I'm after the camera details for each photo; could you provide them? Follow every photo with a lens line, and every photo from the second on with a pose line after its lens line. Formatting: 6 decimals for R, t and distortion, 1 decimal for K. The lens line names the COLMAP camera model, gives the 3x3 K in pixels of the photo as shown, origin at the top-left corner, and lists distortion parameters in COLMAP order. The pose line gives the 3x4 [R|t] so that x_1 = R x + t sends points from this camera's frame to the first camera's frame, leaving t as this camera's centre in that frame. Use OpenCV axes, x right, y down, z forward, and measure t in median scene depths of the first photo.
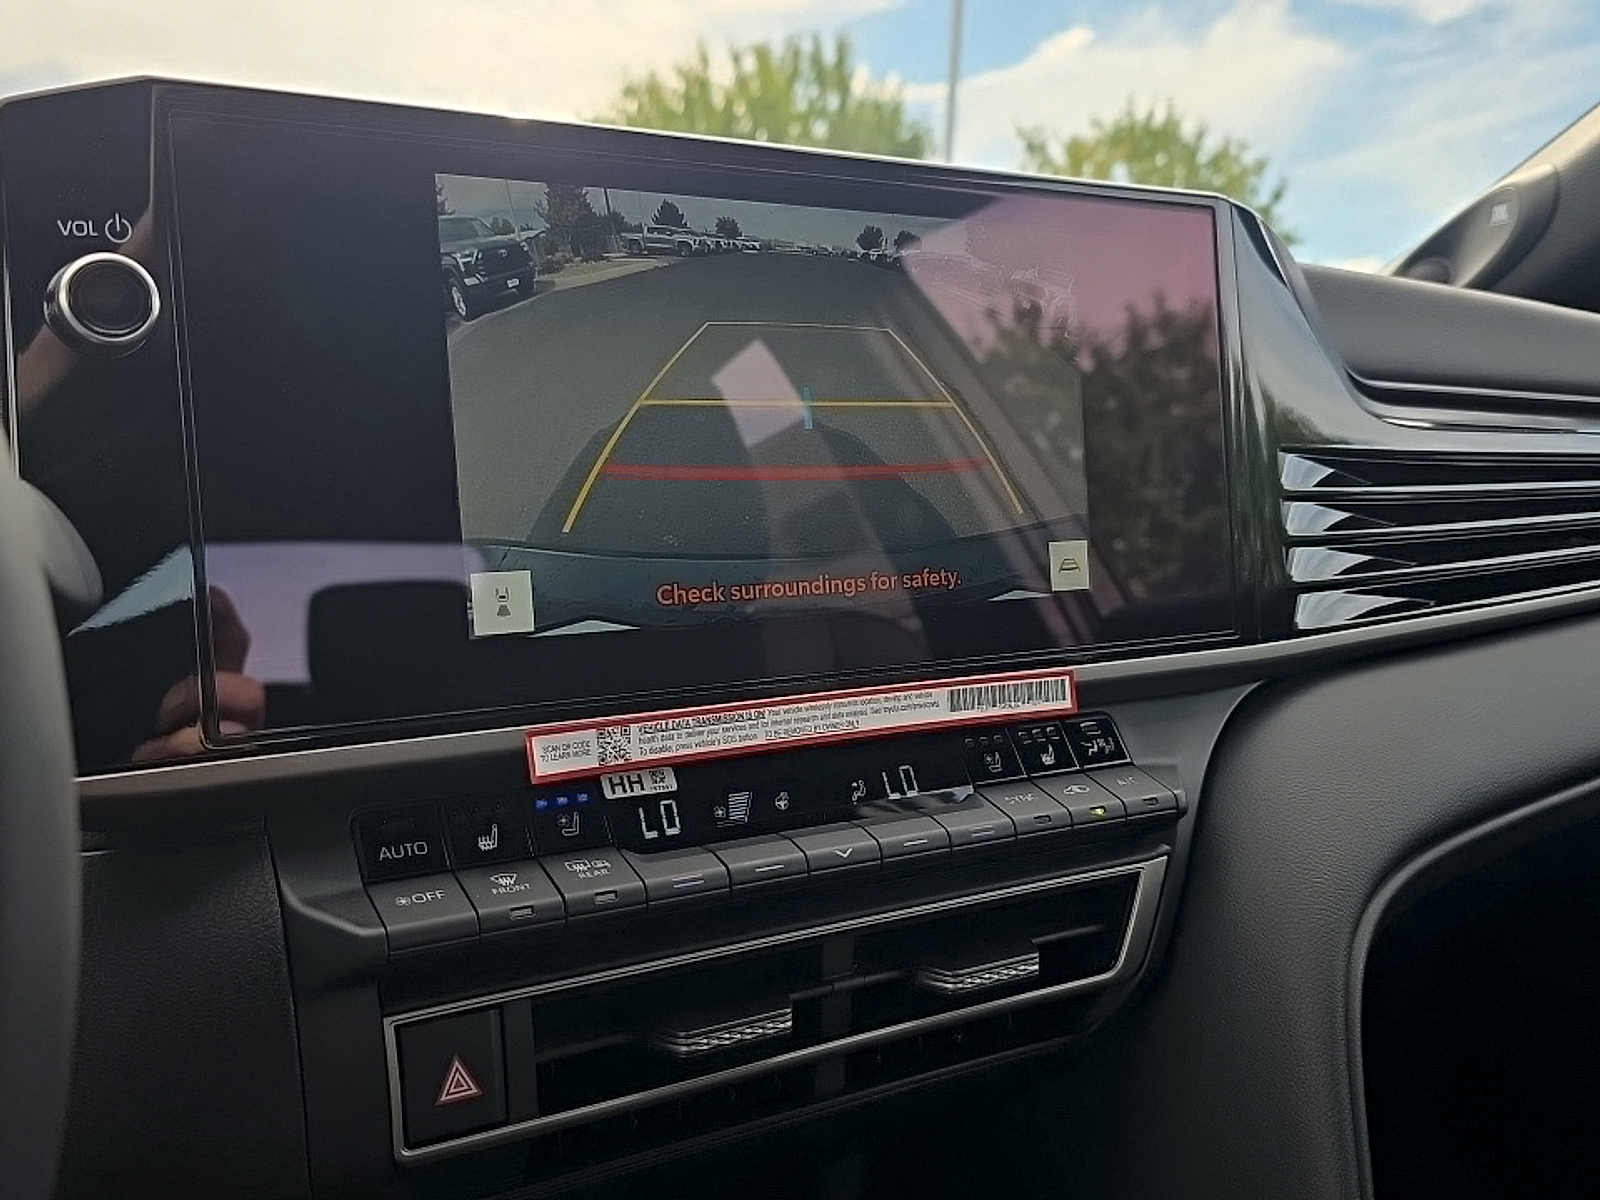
lens RADIAL K [[1477.1, 0, 799.6], [0, 1477.1, 599.6], [0, 0, 1]] dist [0.006945, 0.000000]
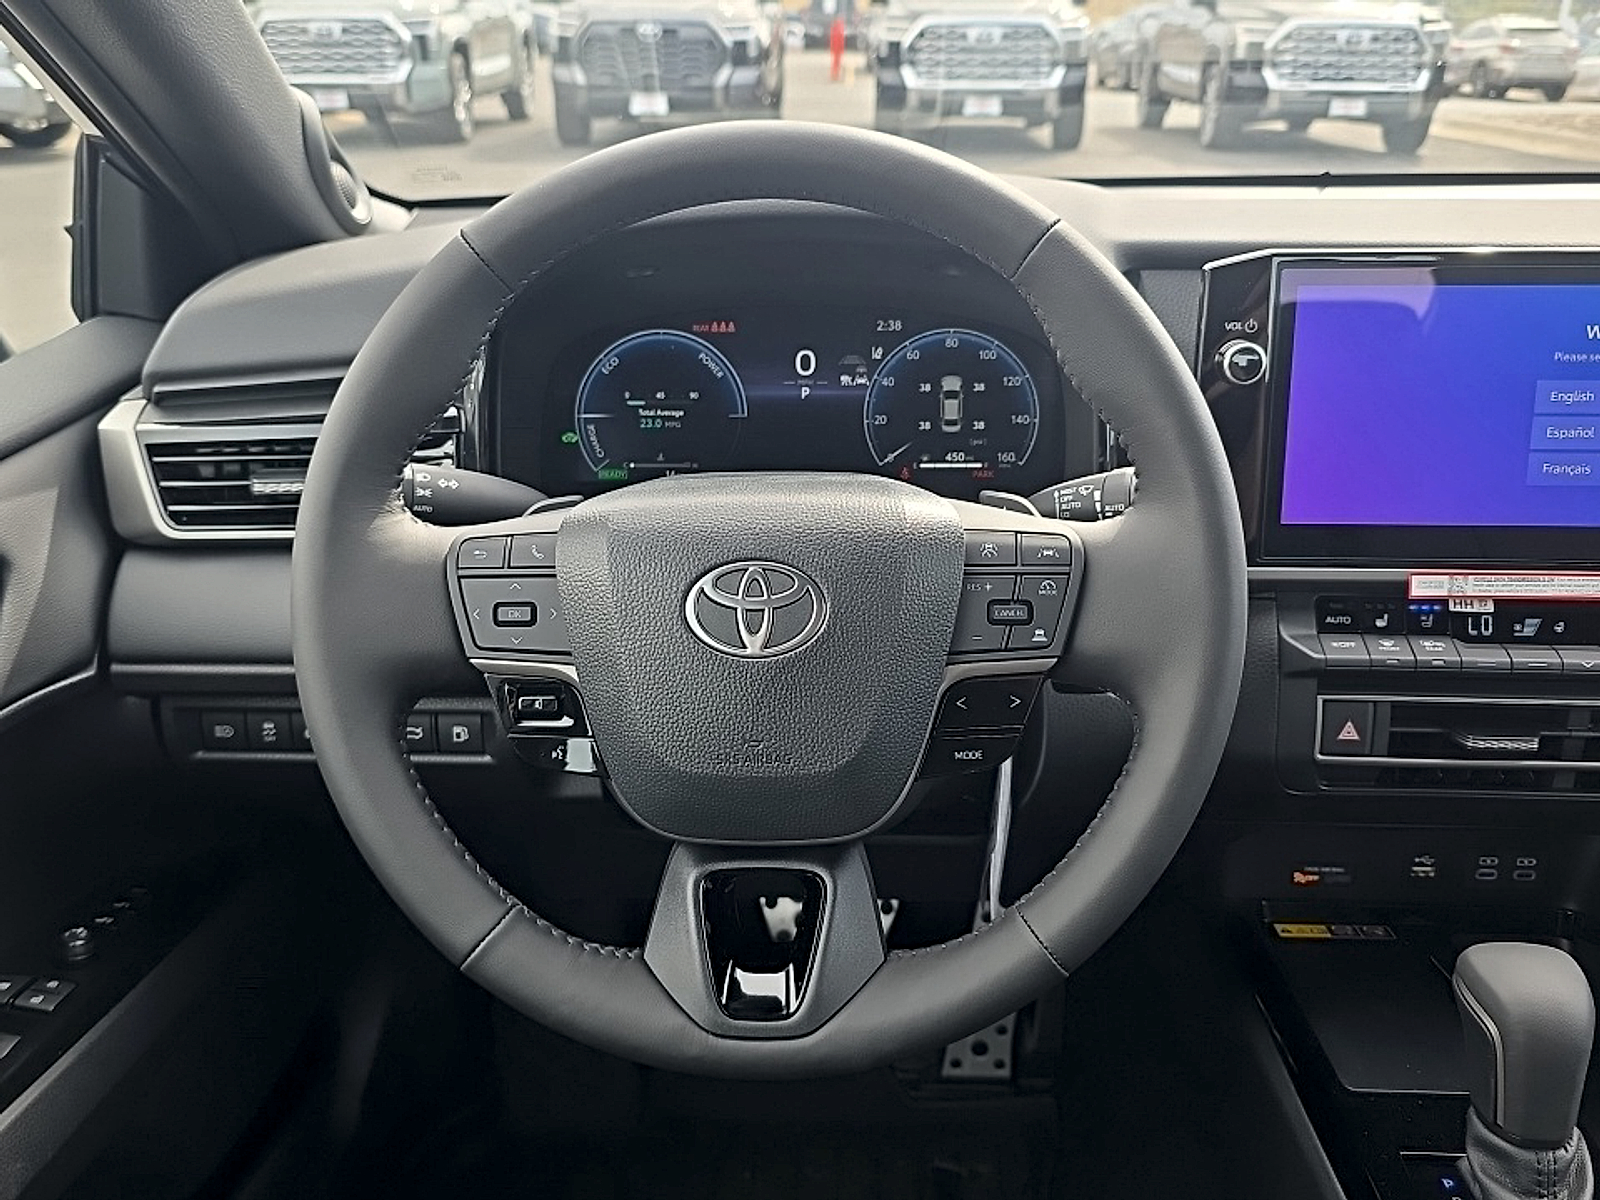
lens RADIAL K [[1477.1, 0, 789.6], [0, 1477.1, 578.3], [0, 0, 1]] dist [0.006945, 0.000000]
pose [[0.812436, 0.183489, -0.553424, 0.223969], [-0.058869, 0.970154, 0.235237, -0.302372], [0.580070, -0.158536, 0.798990, -1.004968]]
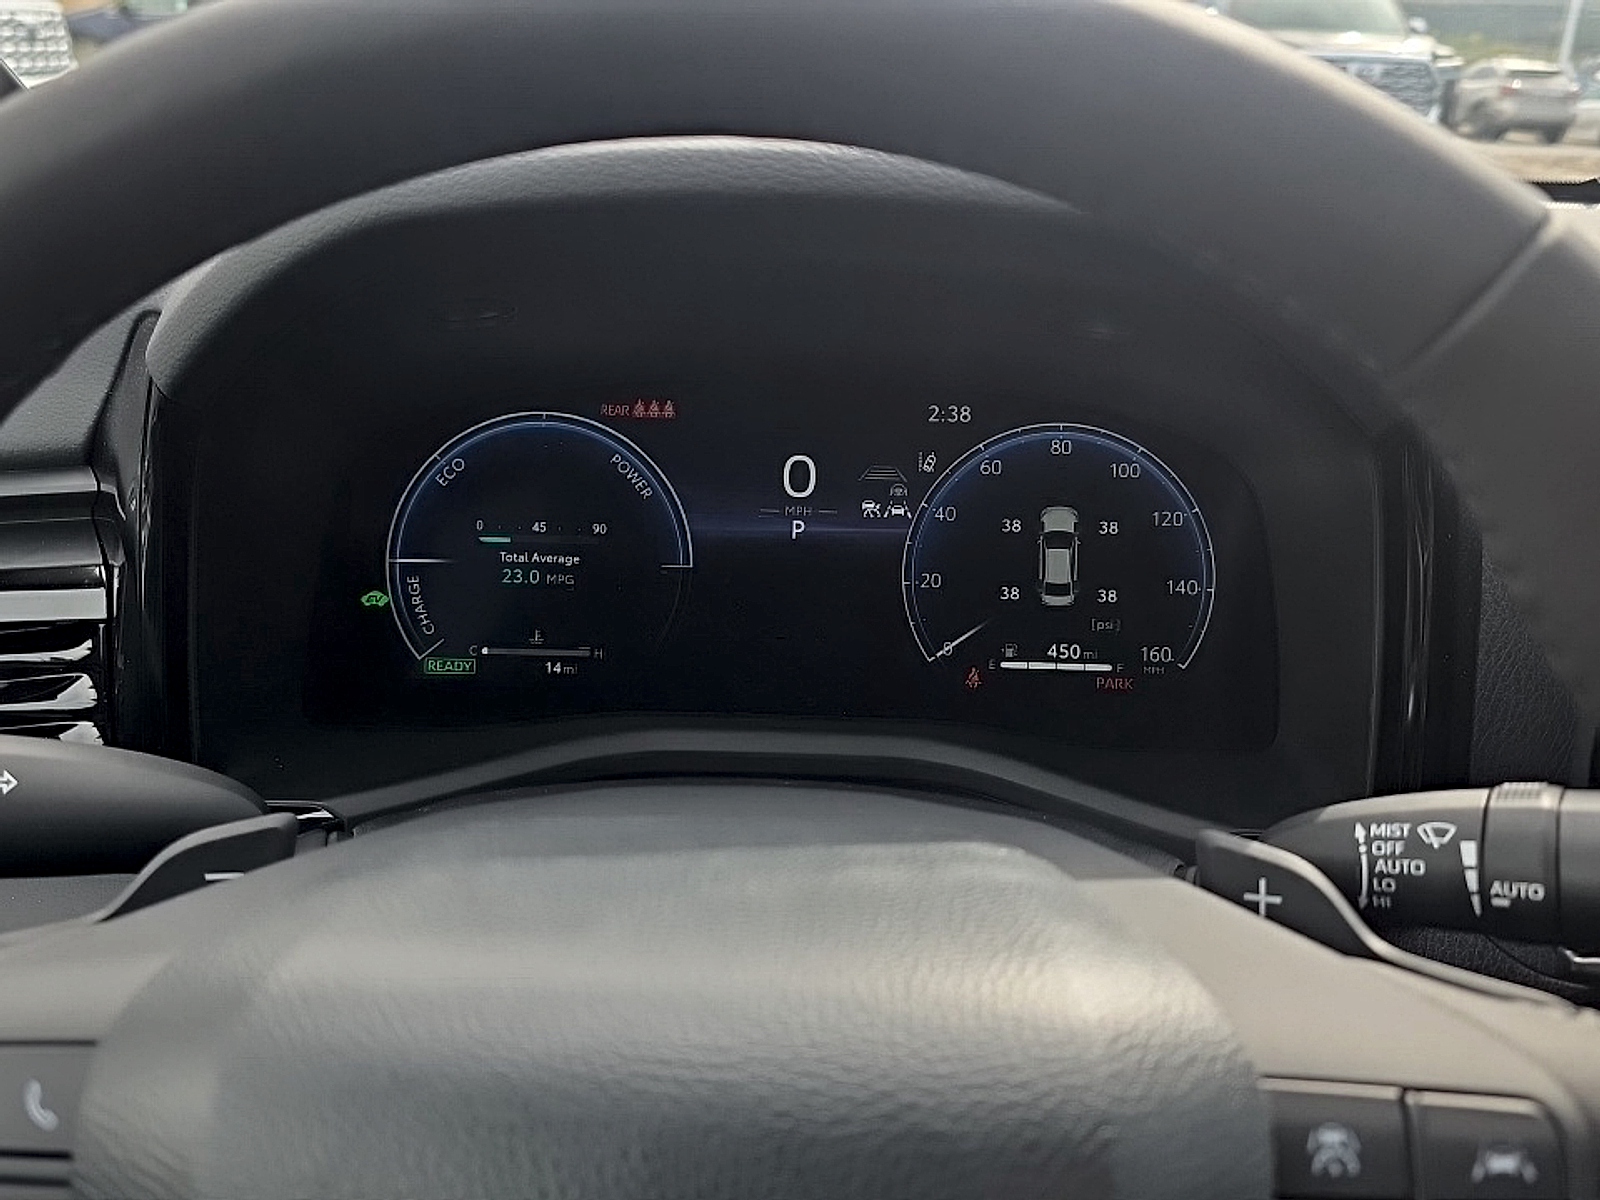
lens RADIAL K [[1477.1, 0, 822.9], [0, 1477.1, 545.7], [0, 0, 1]] dist [0.006945, 0.000000]
pose [[0.829081, 0.178313, -0.529933, -0.368098], [-0.084613, 0.976881, 0.196326, -0.284579], [0.552689, -0.117931, 0.825001, -0.174704]]
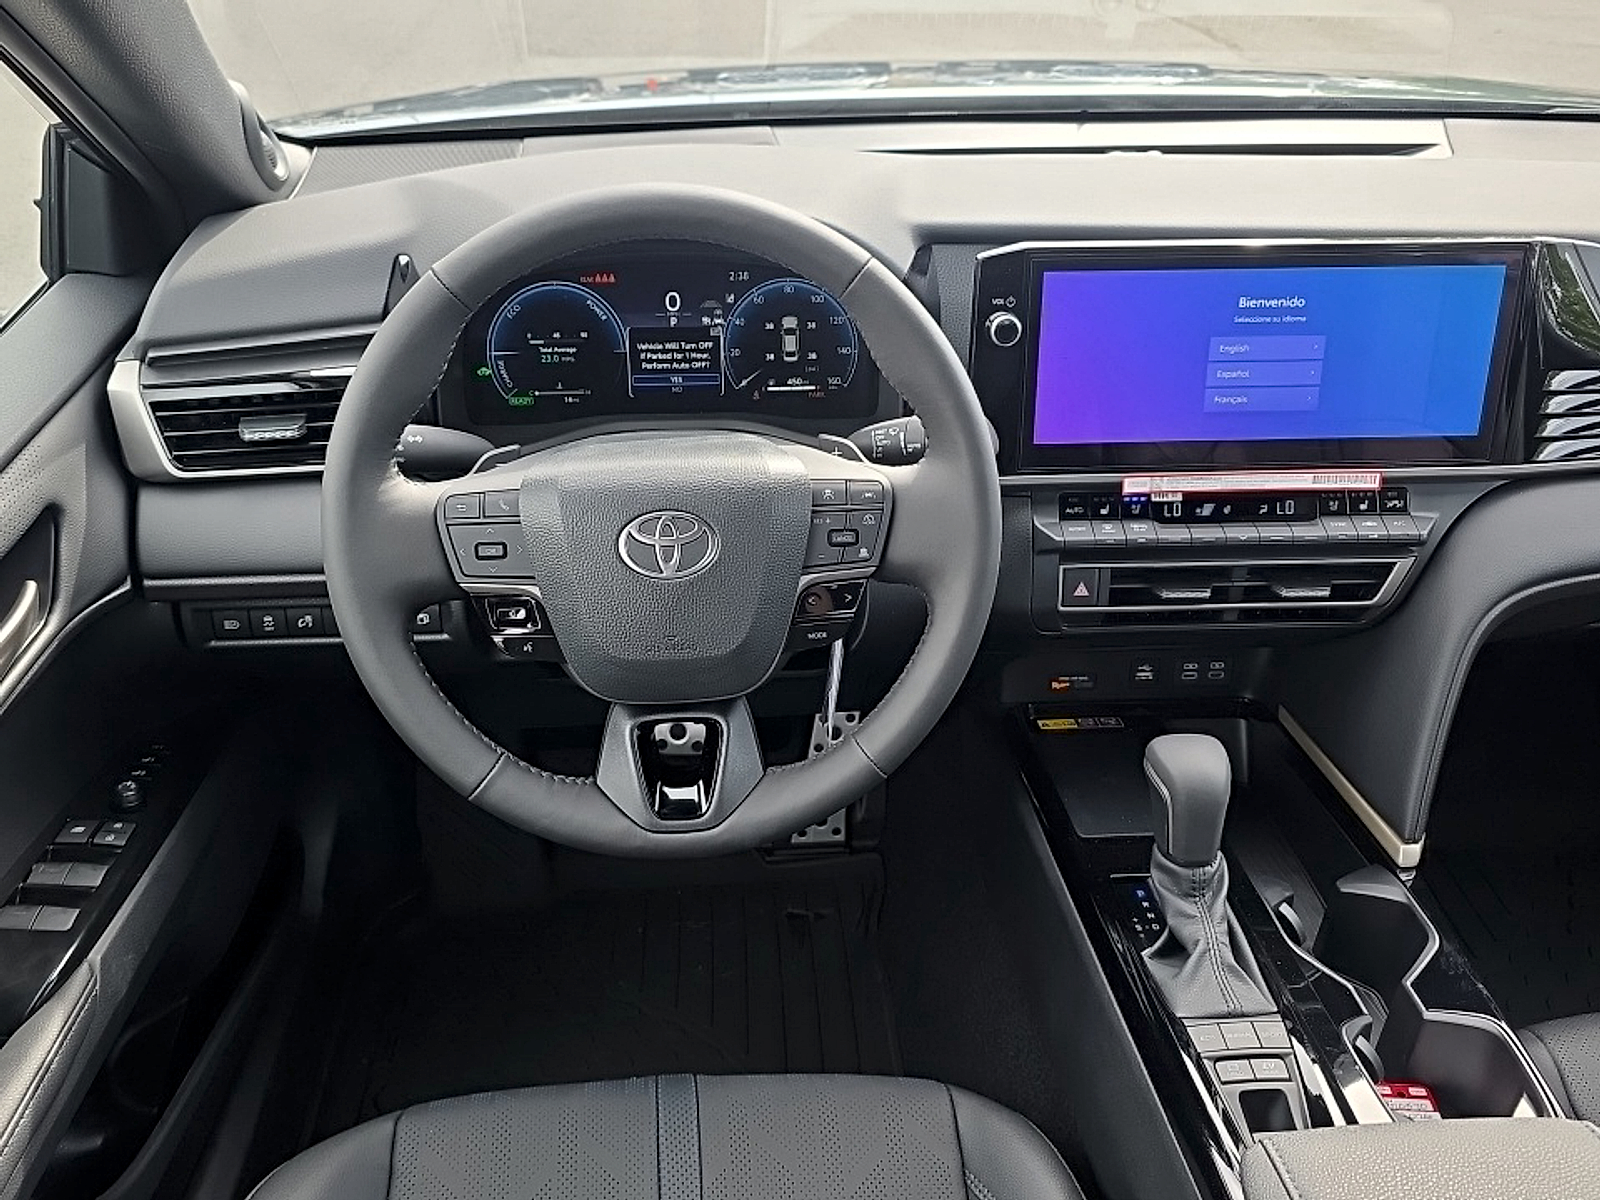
lens RADIAL K [[1477.1, 0, 801.9], [0, 1477.1, 586.3], [0, 0, 1]] dist [0.006945, 0.000000]
pose [[0.882749, 0.226331, -0.411739, 0.439761], [-0.063572, 0.925806, 0.372616, -0.669871], [0.465525, -0.302751, 0.831642, -1.539898]]
